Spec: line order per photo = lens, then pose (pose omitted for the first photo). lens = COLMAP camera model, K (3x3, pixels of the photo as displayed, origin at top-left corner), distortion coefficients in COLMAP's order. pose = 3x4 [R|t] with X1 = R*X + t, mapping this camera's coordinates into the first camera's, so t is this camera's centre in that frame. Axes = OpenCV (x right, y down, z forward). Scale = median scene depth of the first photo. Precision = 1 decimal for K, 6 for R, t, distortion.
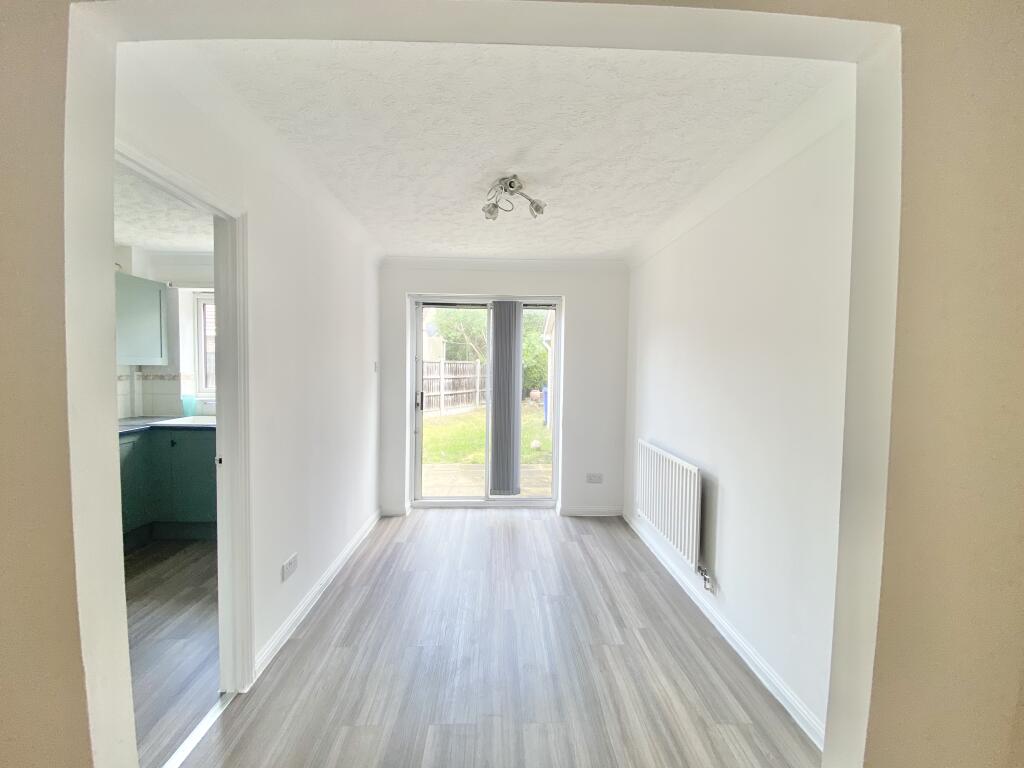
lens RADIAL K [[415.6, 0, 507.8], [0, 415.6, 386.4], [0, 0, 1]] dist [0.021705, -0.018959]
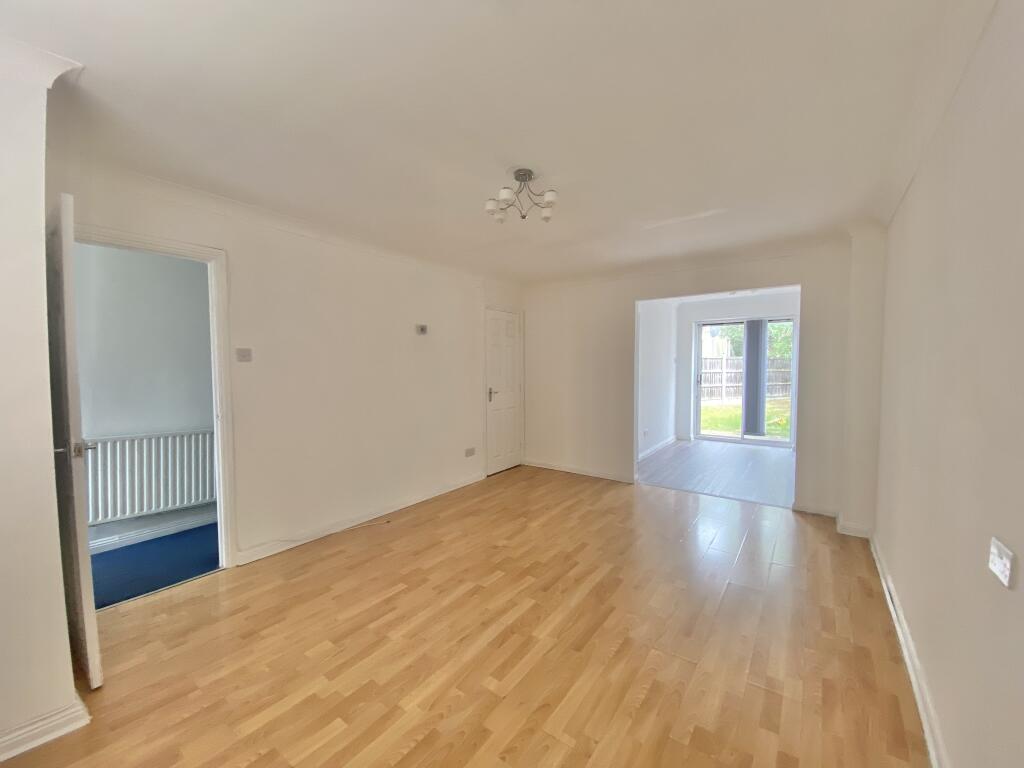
lens RADIAL K [[415.6, 0, 507.8], [0, 415.6, 386.4], [0, 0, 1]] dist [0.021705, -0.018959]
pose [[0.794432, 0.011660, -0.607241, 0.213296], [-0.010450, 0.999930, 0.005530, 0.060062], [0.607263, 0.001952, 0.794499, -0.886128]]
